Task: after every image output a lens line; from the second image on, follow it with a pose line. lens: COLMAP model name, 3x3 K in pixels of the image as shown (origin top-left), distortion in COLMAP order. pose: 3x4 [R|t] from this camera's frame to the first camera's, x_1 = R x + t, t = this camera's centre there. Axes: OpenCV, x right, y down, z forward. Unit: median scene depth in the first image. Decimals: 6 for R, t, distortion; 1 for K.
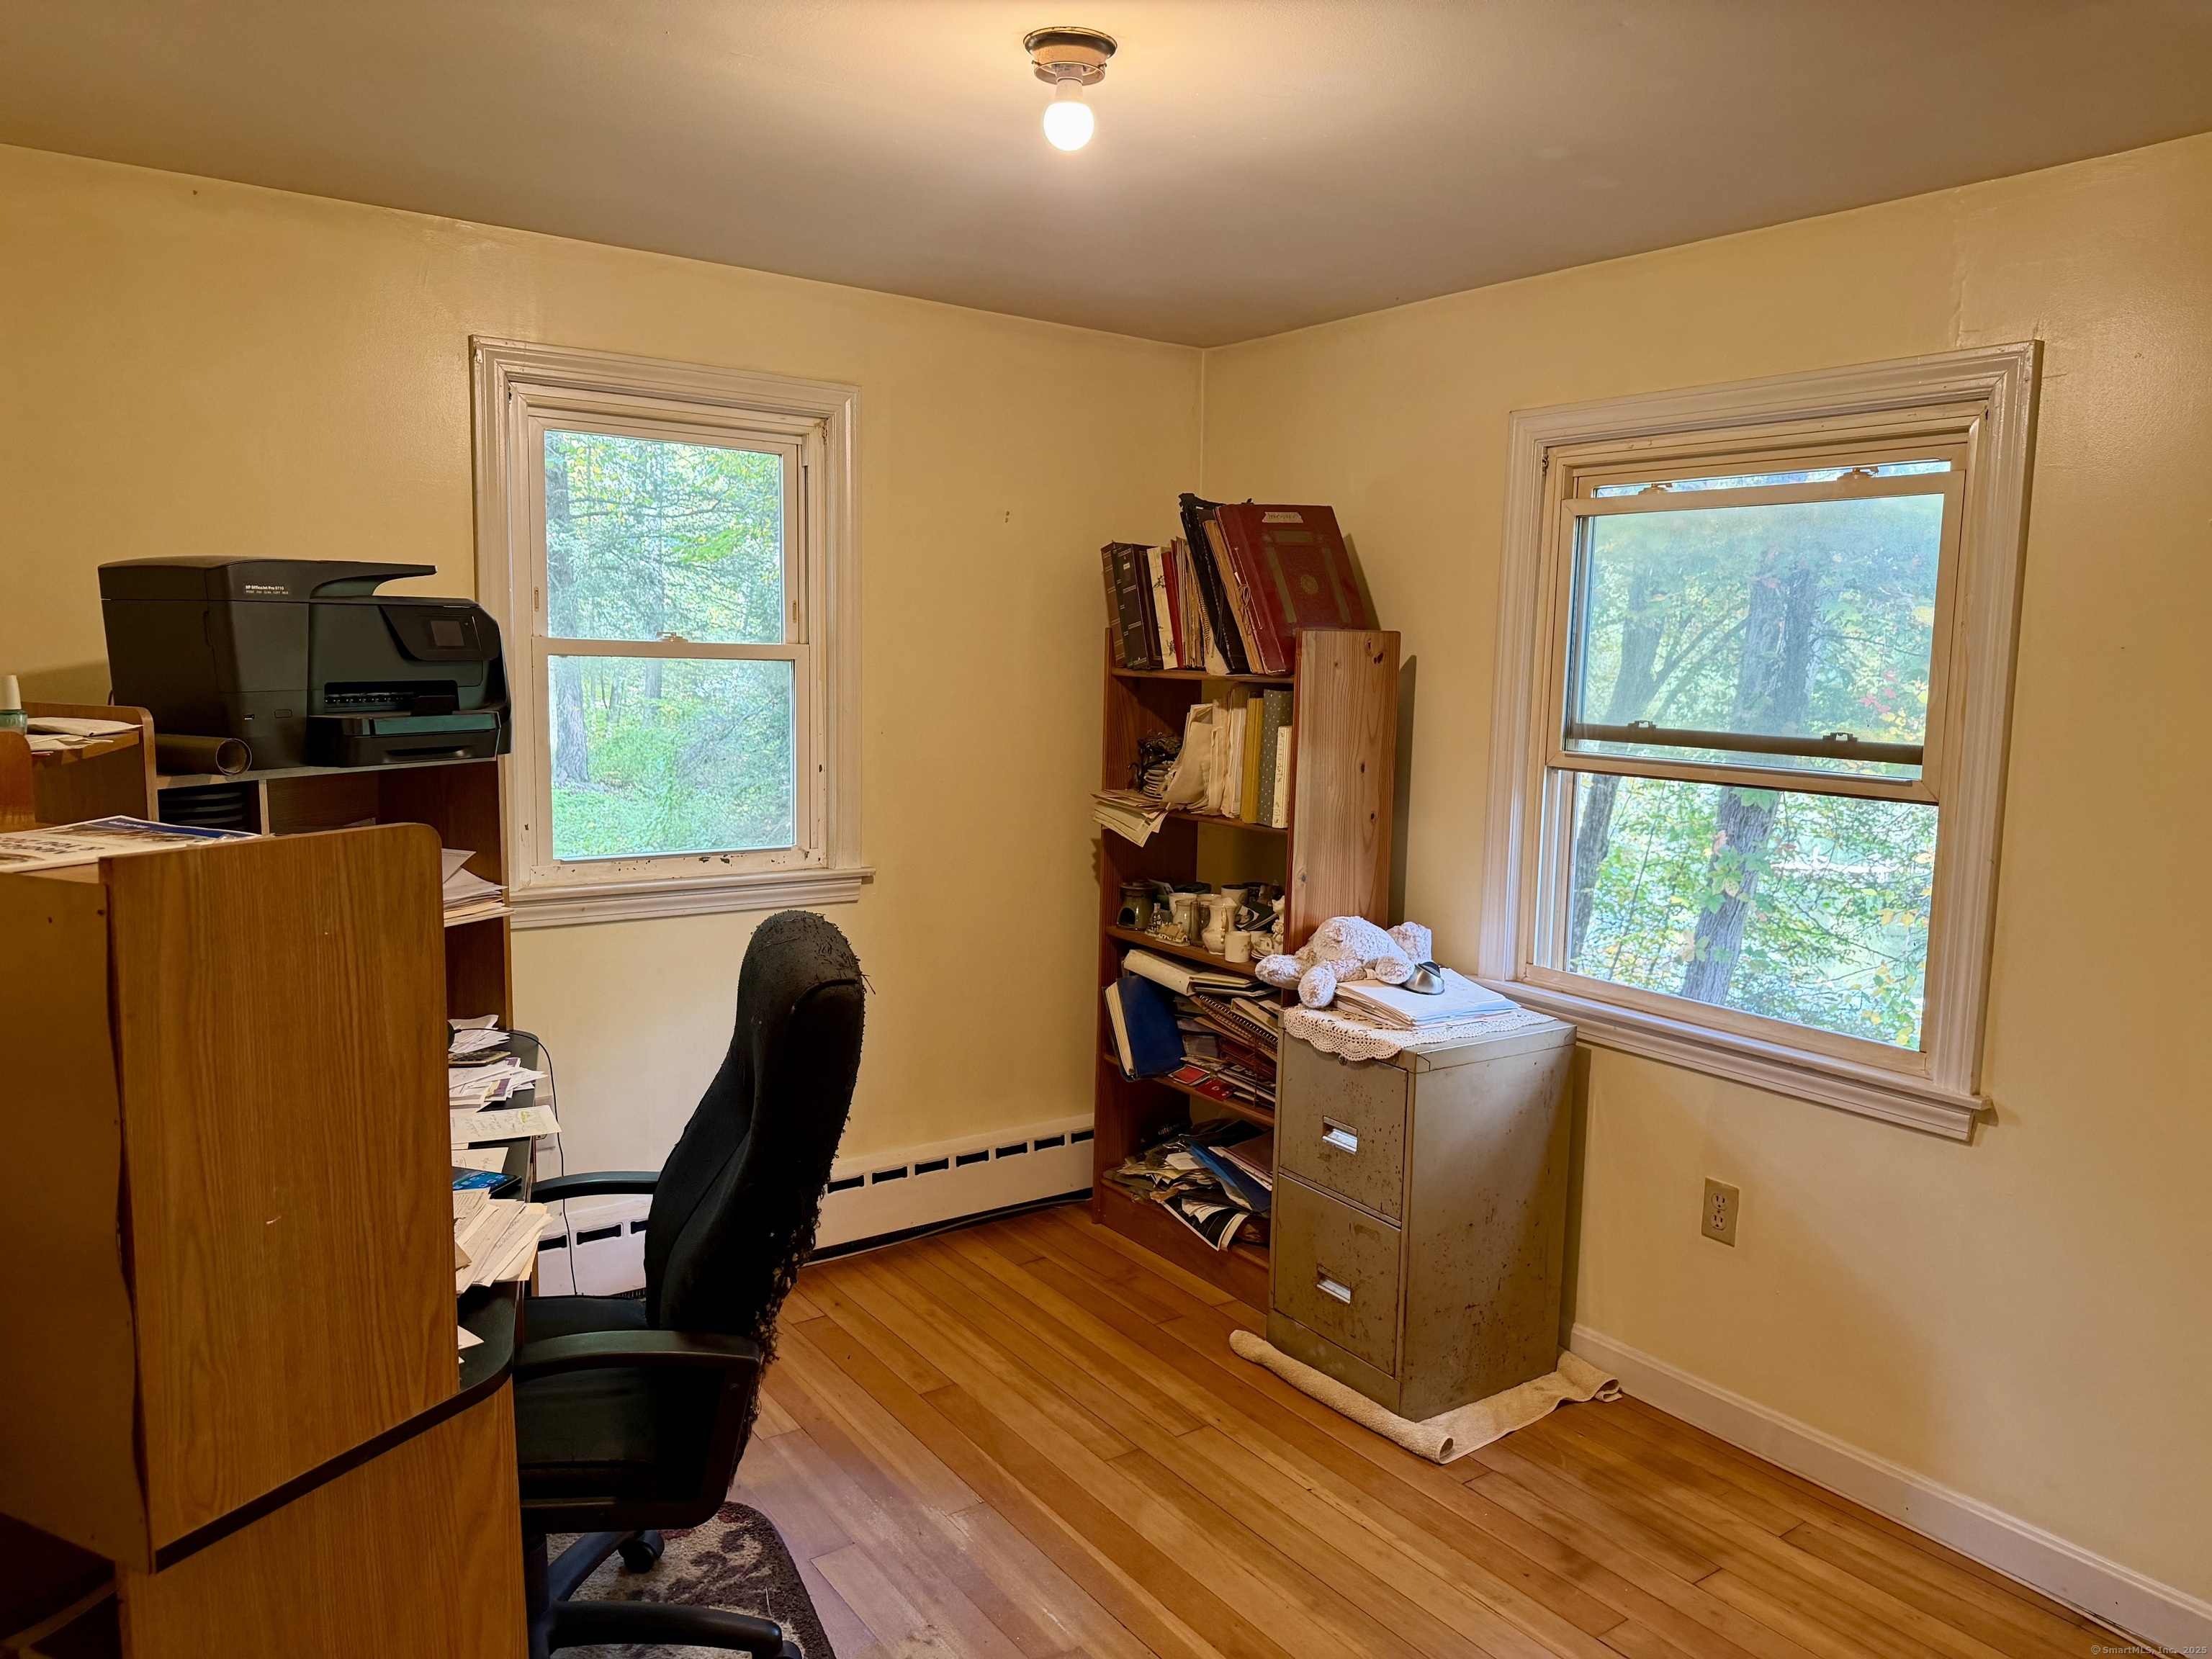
lens RADIAL K [[1570.9, 0, 1117.2], [0, 1570.9, 828.1], [0, 0, 1]] dist [0.045709, -0.060752]
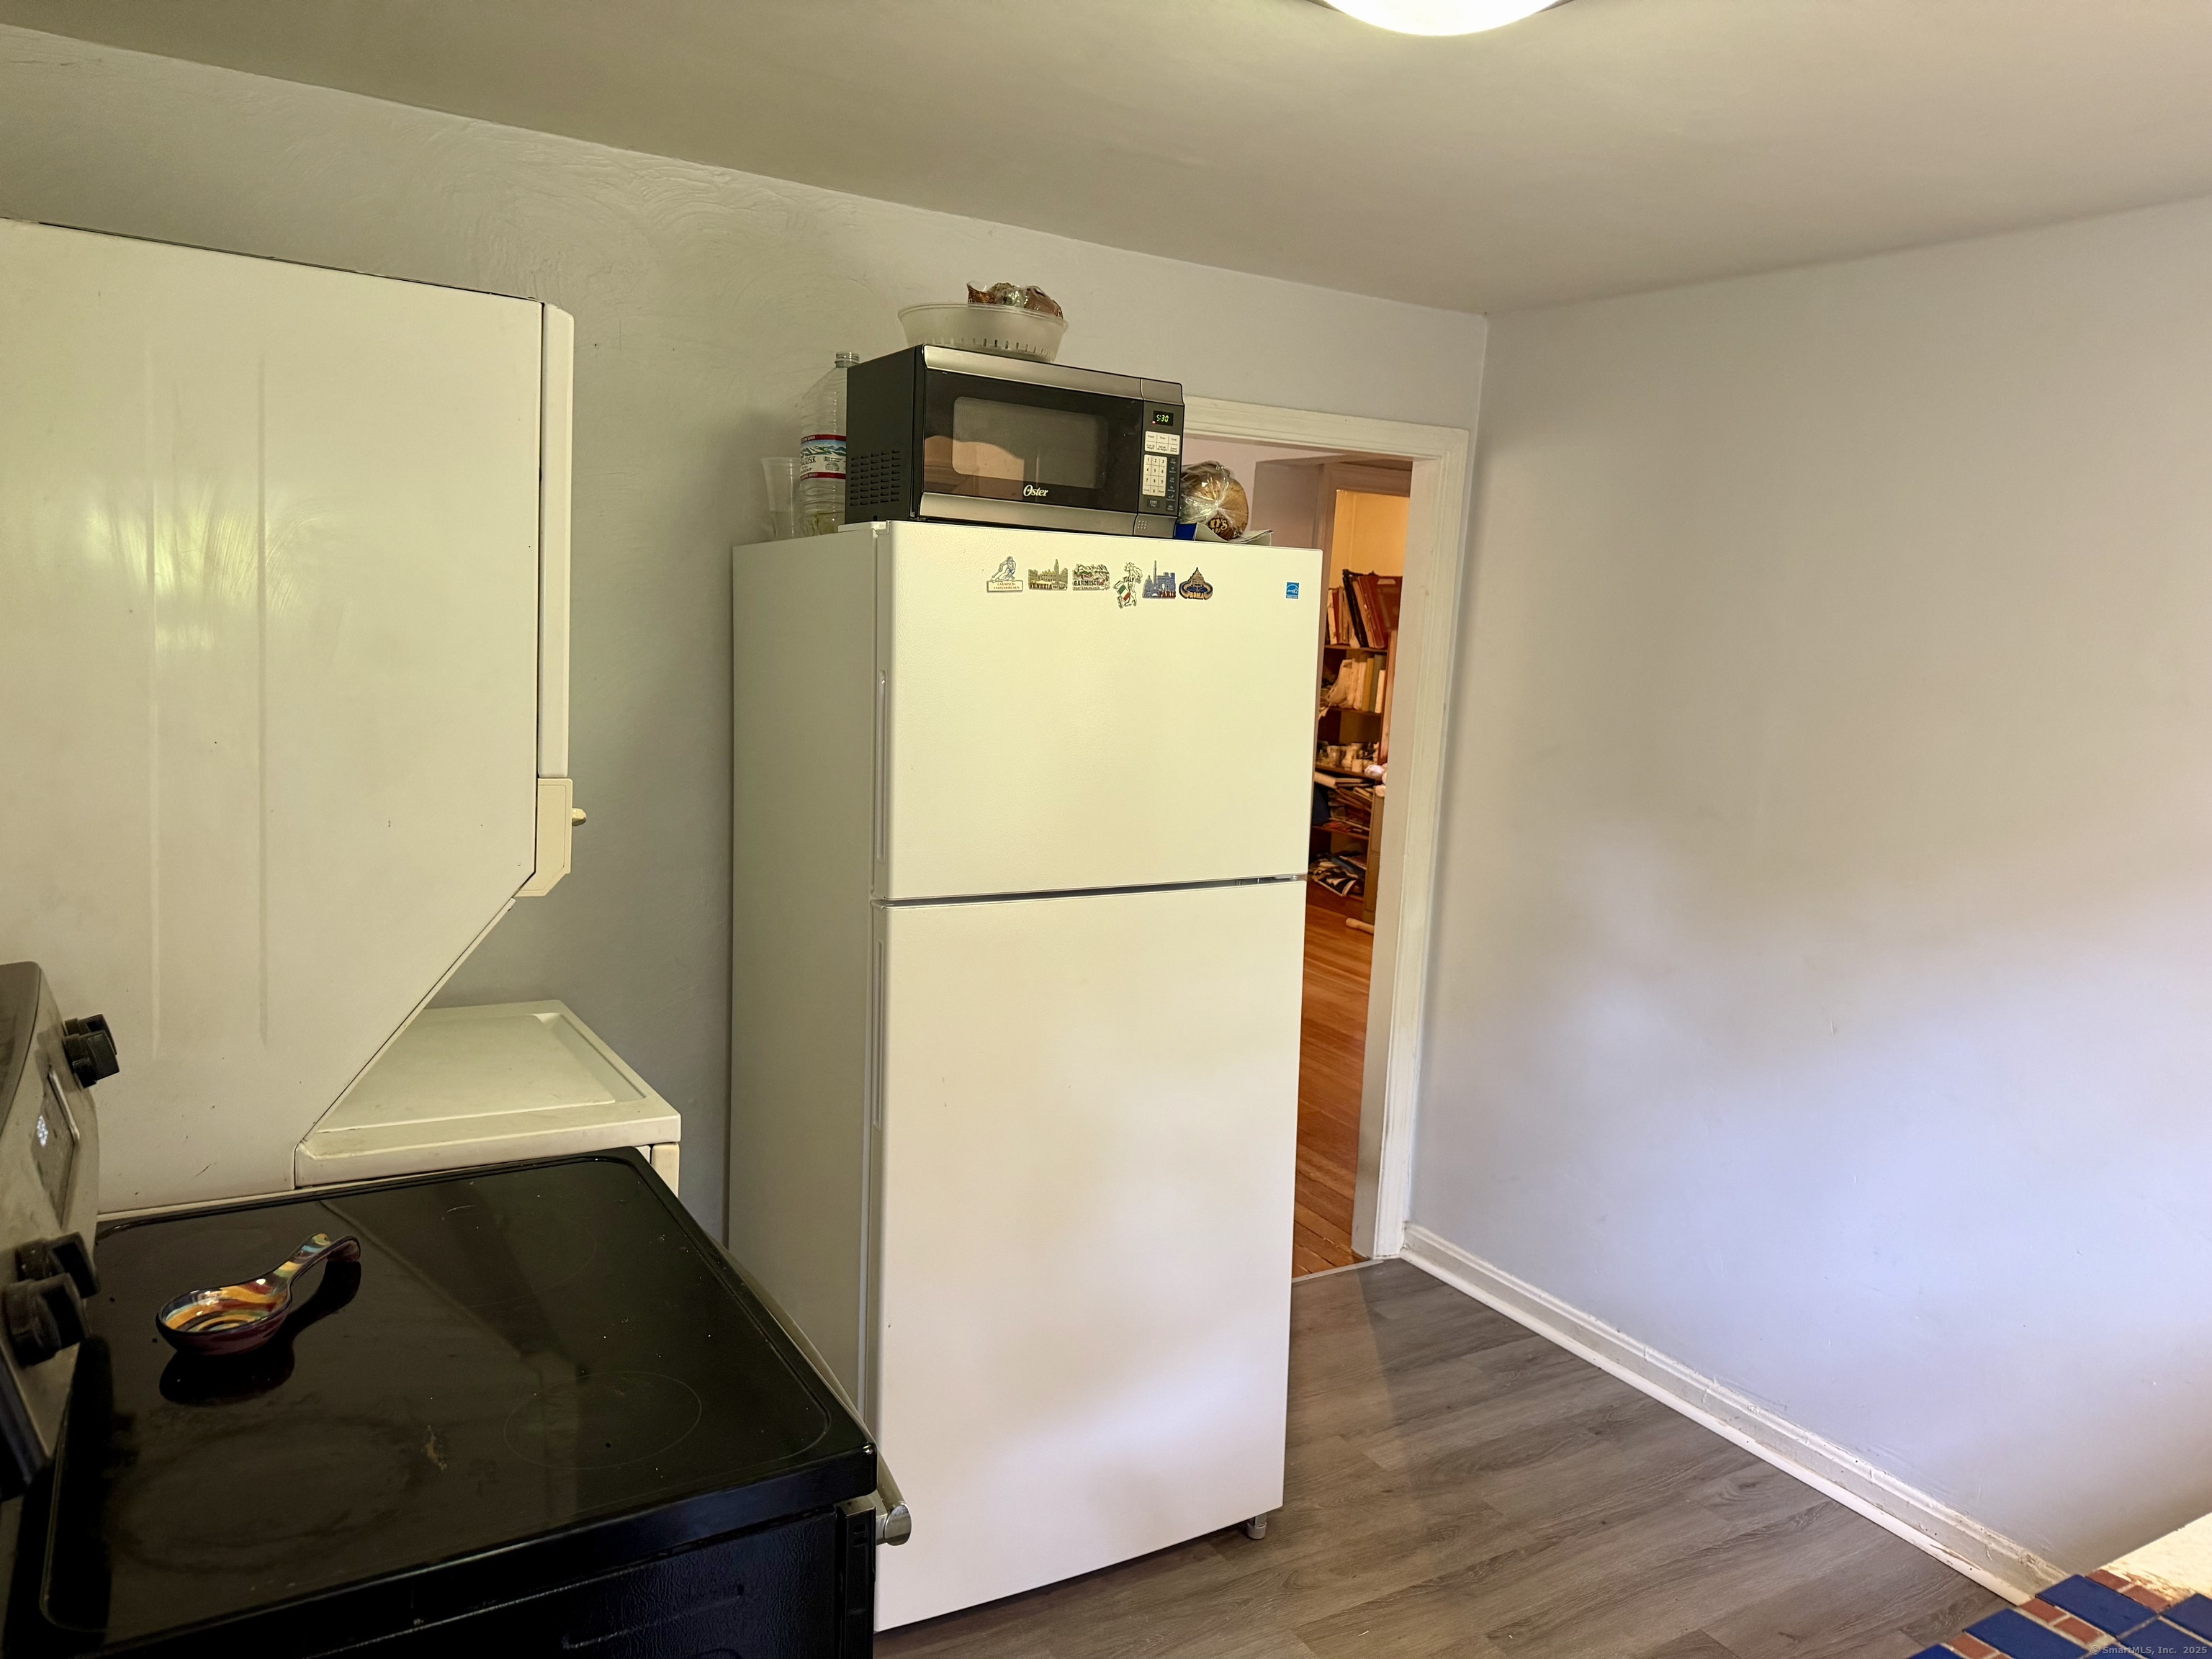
lens RADIAL K [[1570.9, 0, 1105.5], [0, 1570.9, 830.3], [0, 0, 1]] dist [0.045709, -0.060752]
pose [[0.995662, 0.049890, -0.078534, -0.111594], [-0.048055, 0.998530, 0.025087, 0.137240], [0.079670, -0.021204, 0.996596, -1.411474]]
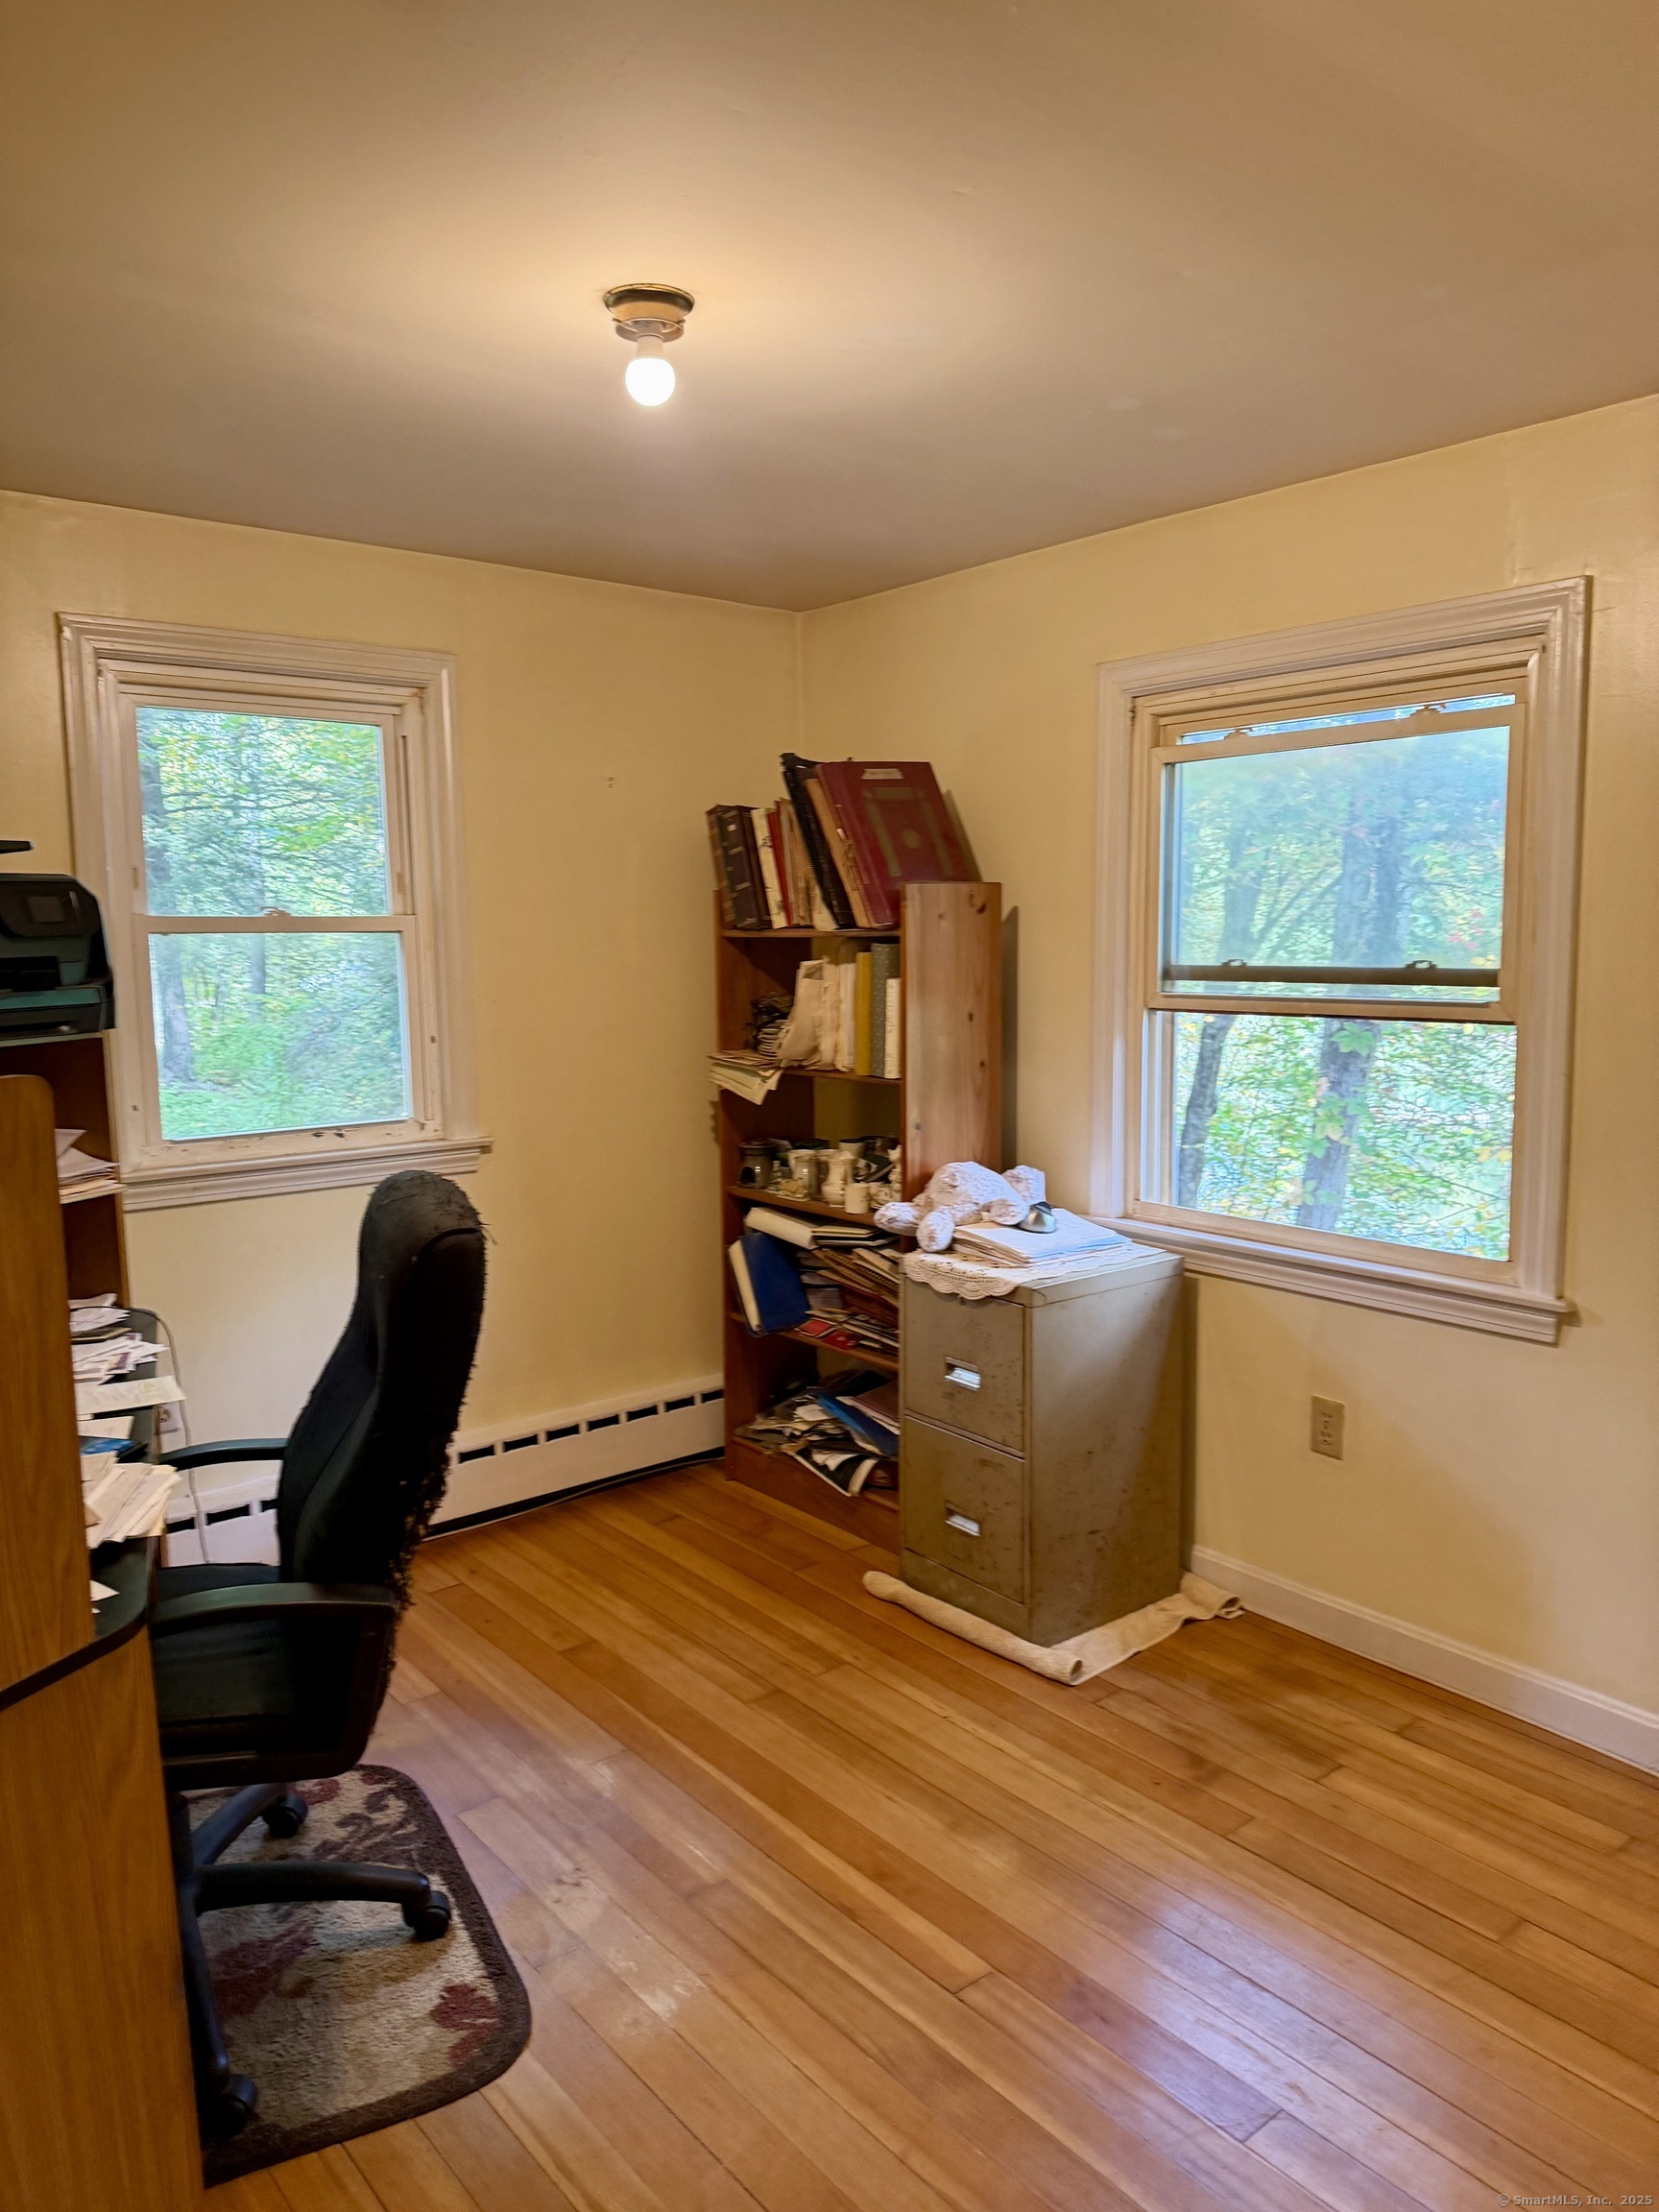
lens RADIAL K [[1570.9, 0, 829.1], [0, 1570.9, 1115.9], [0, 0, 1]] dist [0.045709, -0.060752]
pose [[0.997496, -0.041668, 0.057137, 0.003223], [0.041484, 0.999129, 0.004411, 0.018005], [-0.057271, -0.002029, 0.998357, -0.015248]]
